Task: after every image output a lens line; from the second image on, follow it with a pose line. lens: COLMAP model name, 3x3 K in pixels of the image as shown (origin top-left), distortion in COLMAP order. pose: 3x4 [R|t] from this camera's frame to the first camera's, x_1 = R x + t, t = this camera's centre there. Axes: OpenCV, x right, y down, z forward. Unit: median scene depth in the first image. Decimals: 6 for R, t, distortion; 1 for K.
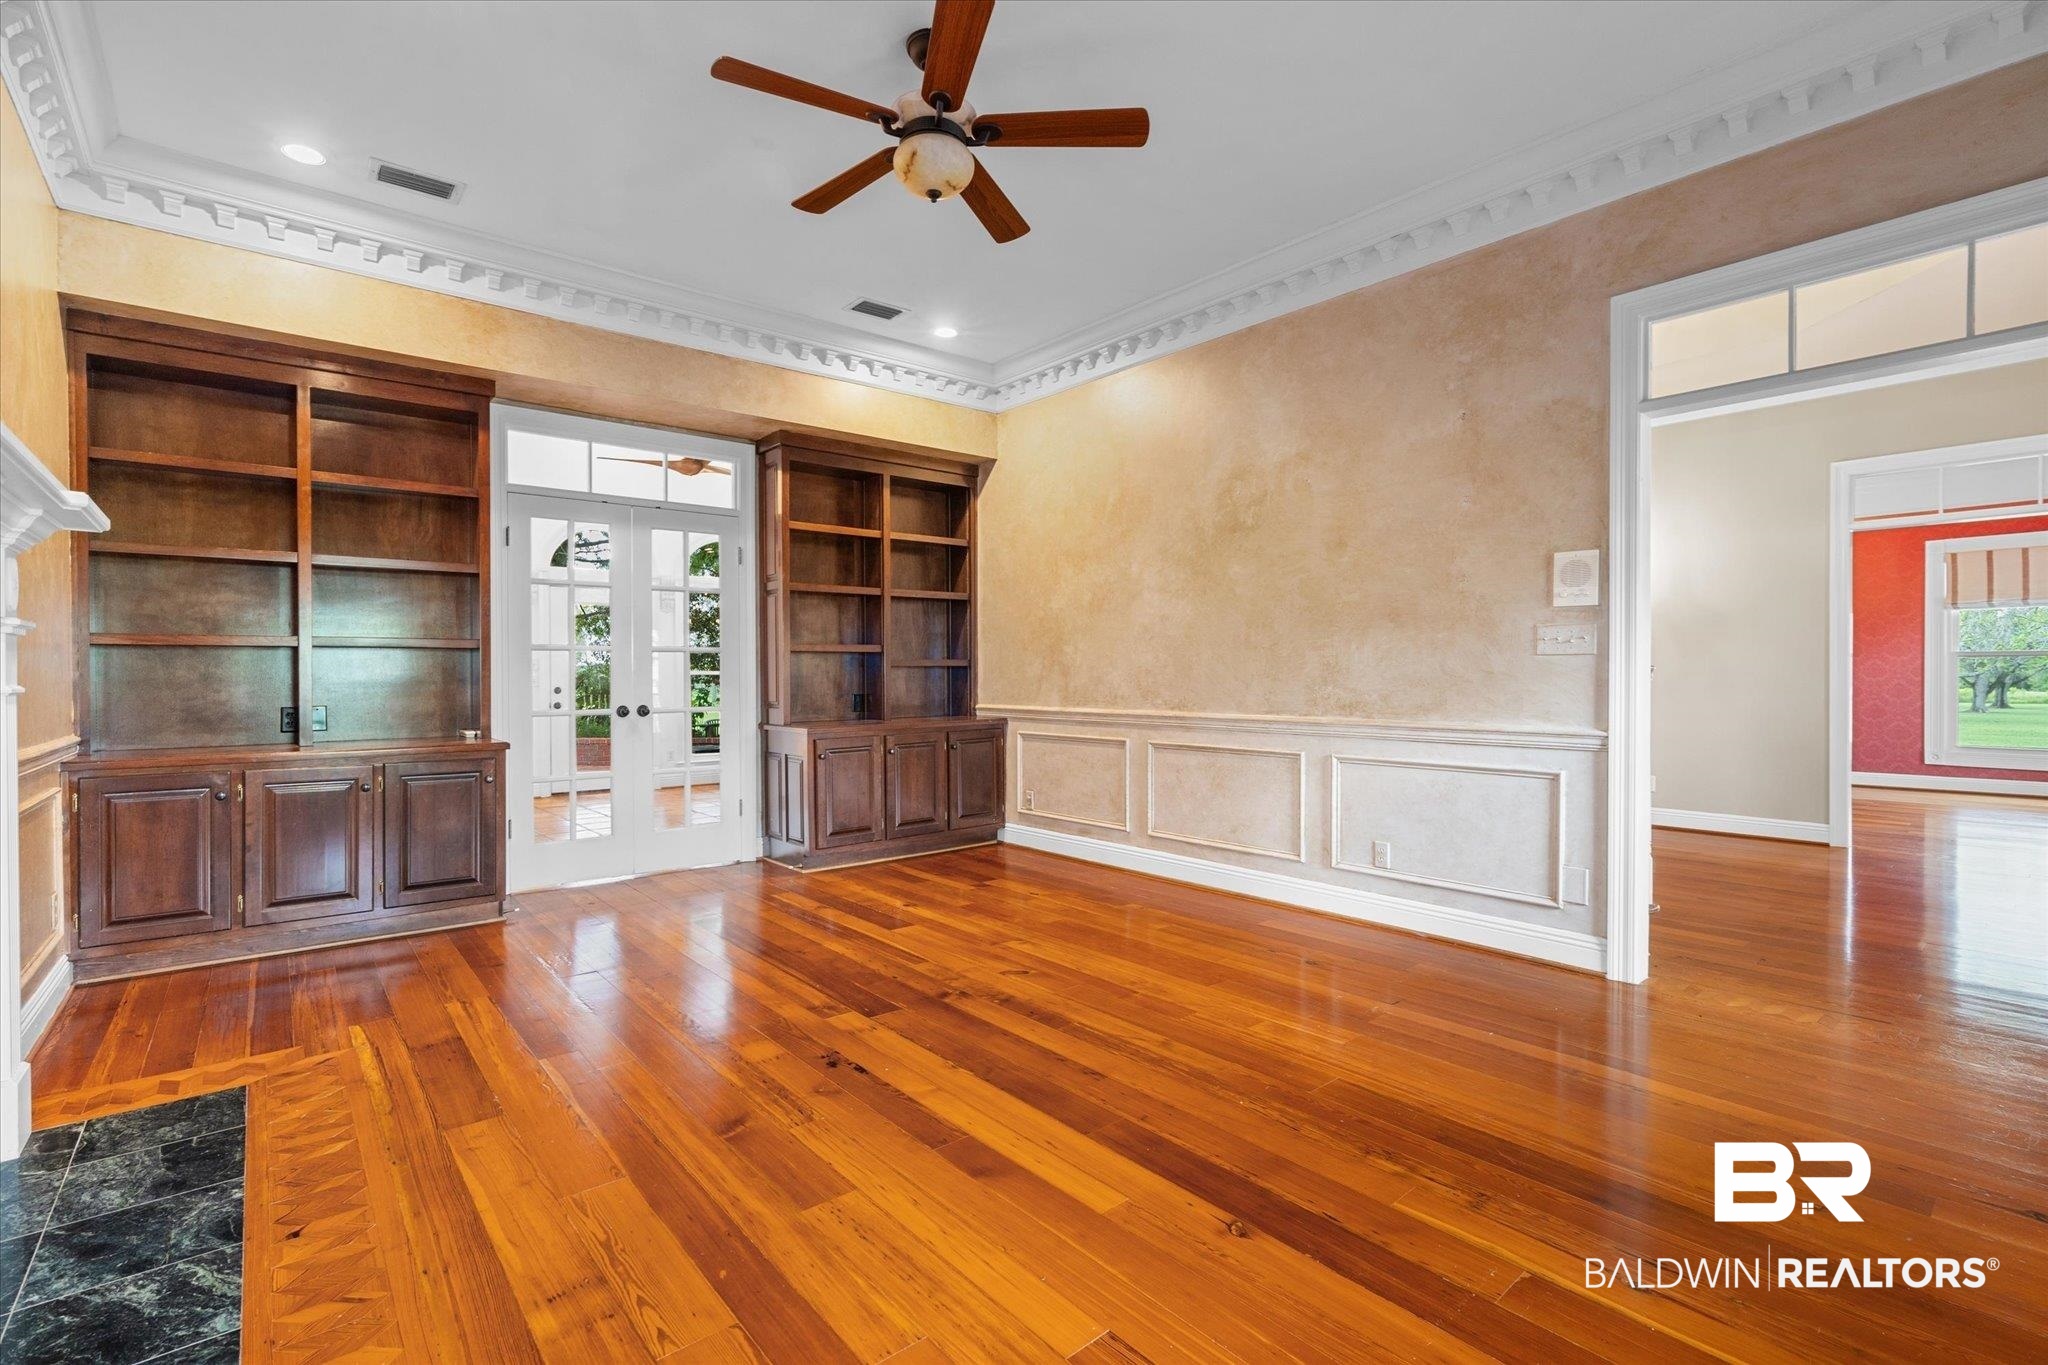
lens RADIAL K [[900.4, 0, 1024.0], [0, 900.4, 682.5], [0, 0, 1]] dist [-0.021404, 0.000763]
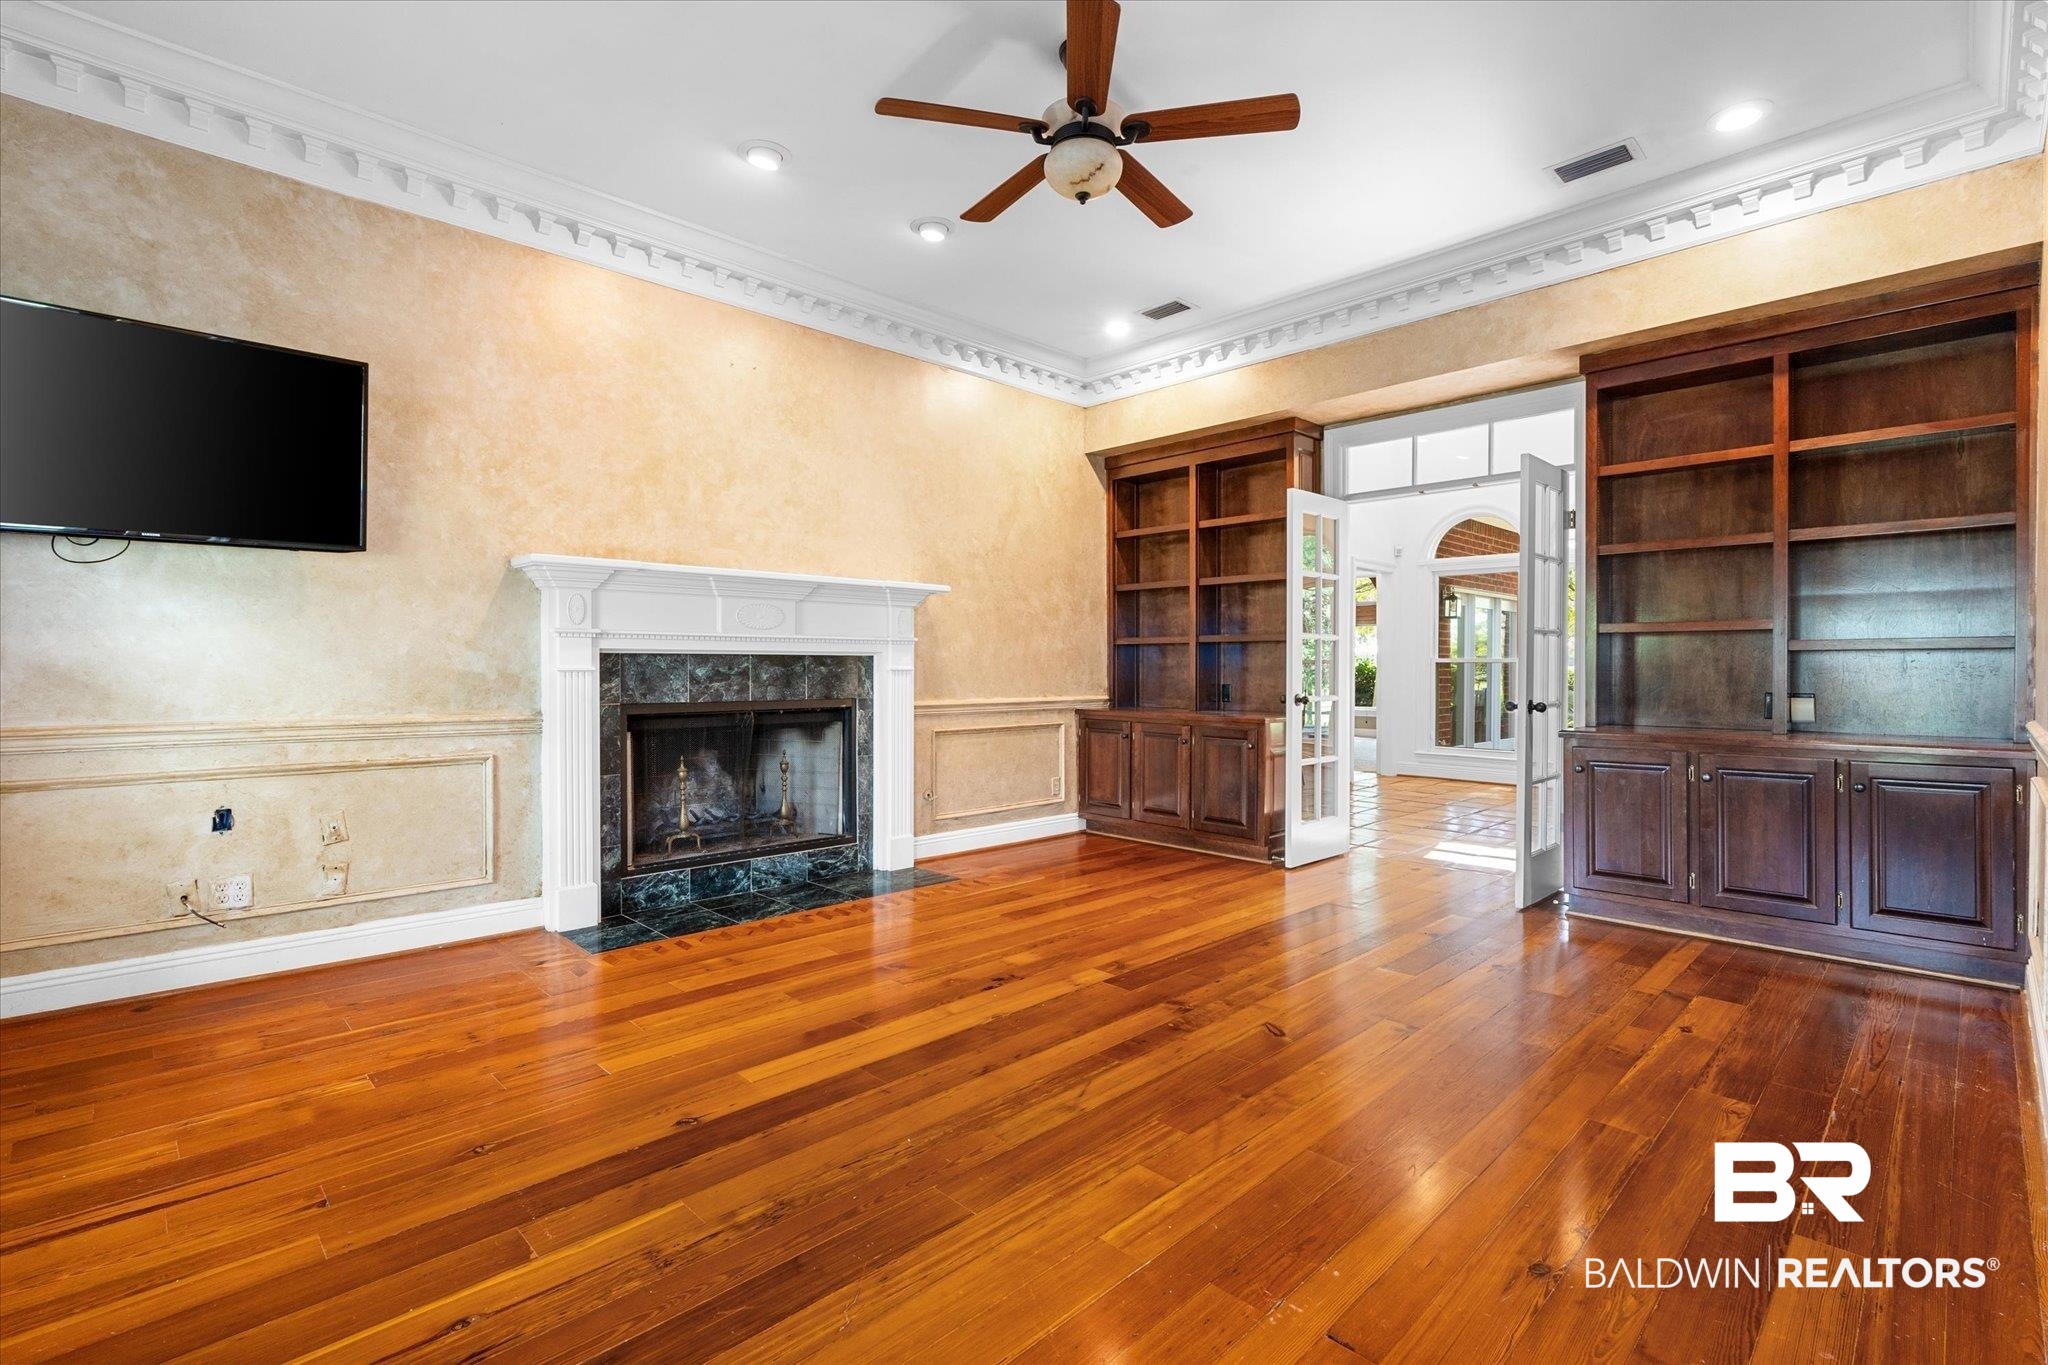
lens RADIAL K [[916.9, 0, 1025.8], [0, 916.9, 676.7], [0, 0, 1]] dist [-0.002063, 0.000775]
pose [[0.092873, 0.019431, -0.995488, 0.993839], [-0.003806, 0.999809, 0.019160, -0.016116], [0.995671, 0.002010, 0.092929, 0.875966]]
